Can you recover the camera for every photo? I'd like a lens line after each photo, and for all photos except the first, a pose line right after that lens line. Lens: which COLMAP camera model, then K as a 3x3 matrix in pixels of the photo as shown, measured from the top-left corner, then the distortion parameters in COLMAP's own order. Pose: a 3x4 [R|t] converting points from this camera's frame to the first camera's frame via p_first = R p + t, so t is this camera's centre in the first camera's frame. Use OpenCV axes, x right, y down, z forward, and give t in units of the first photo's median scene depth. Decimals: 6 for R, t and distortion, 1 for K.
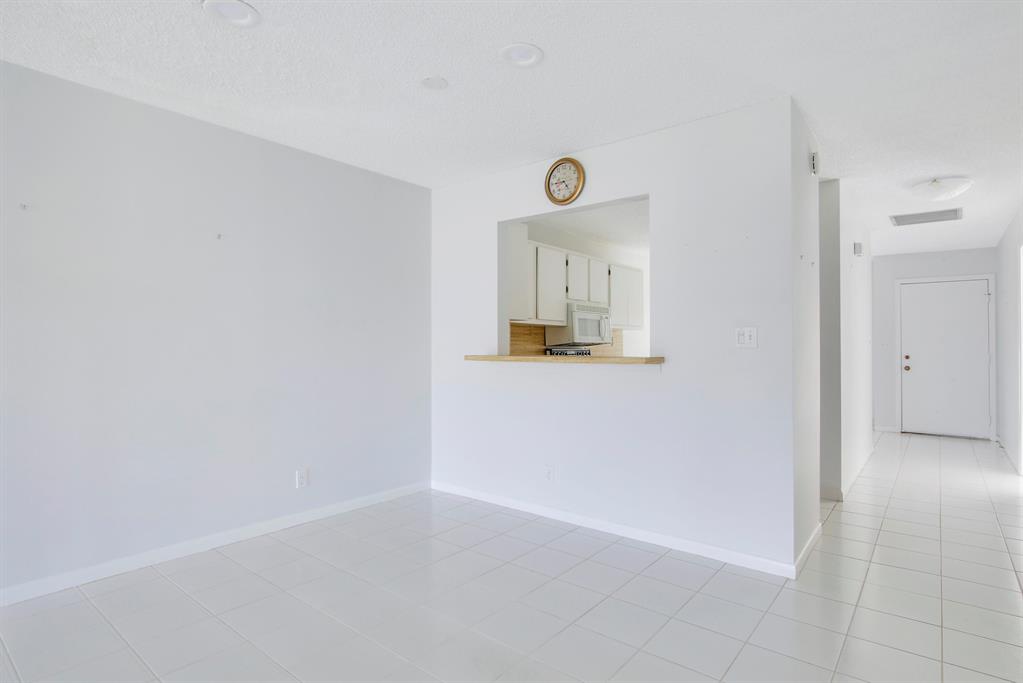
lens RADIAL K [[540.8, 0, 532.6], [0, 540.8, 351.5], [0, 0, 1]] dist [-0.021148, 0.011217]
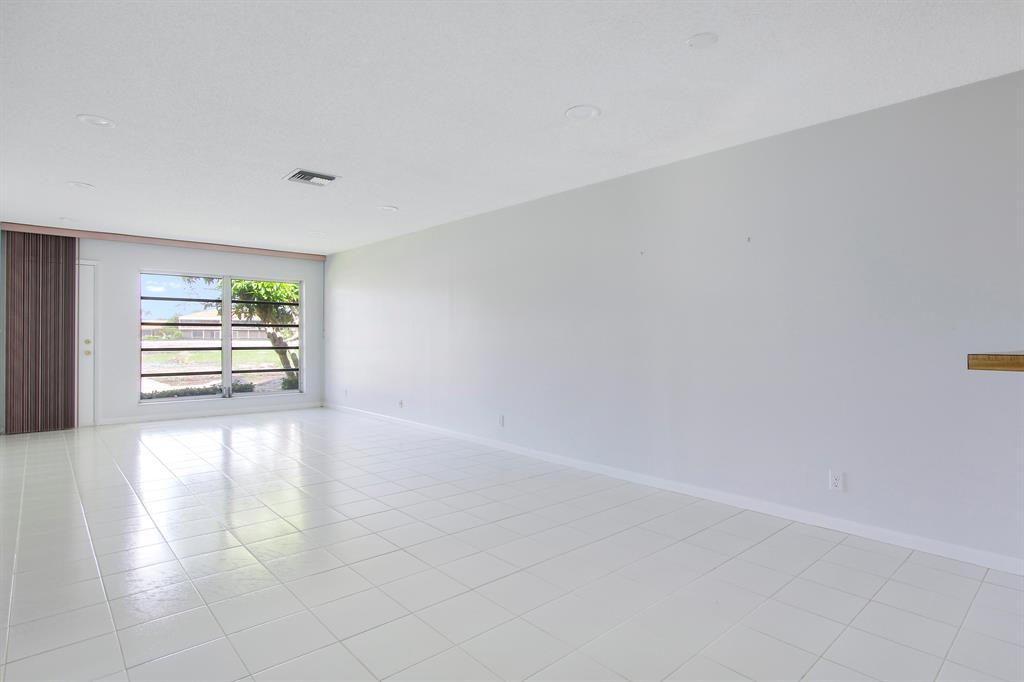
lens RADIAL K [[541.4, 0, 510.9], [0, 541.4, 335.6], [0, 0, 1]] dist [-0.021148, 0.011217]
pose [[-0.179559, -0.000577, -0.983747, 0.365990], [-0.017418, 0.999845, 0.002593, -0.002416], [0.983593, 0.017601, -0.179541, 0.393541]]
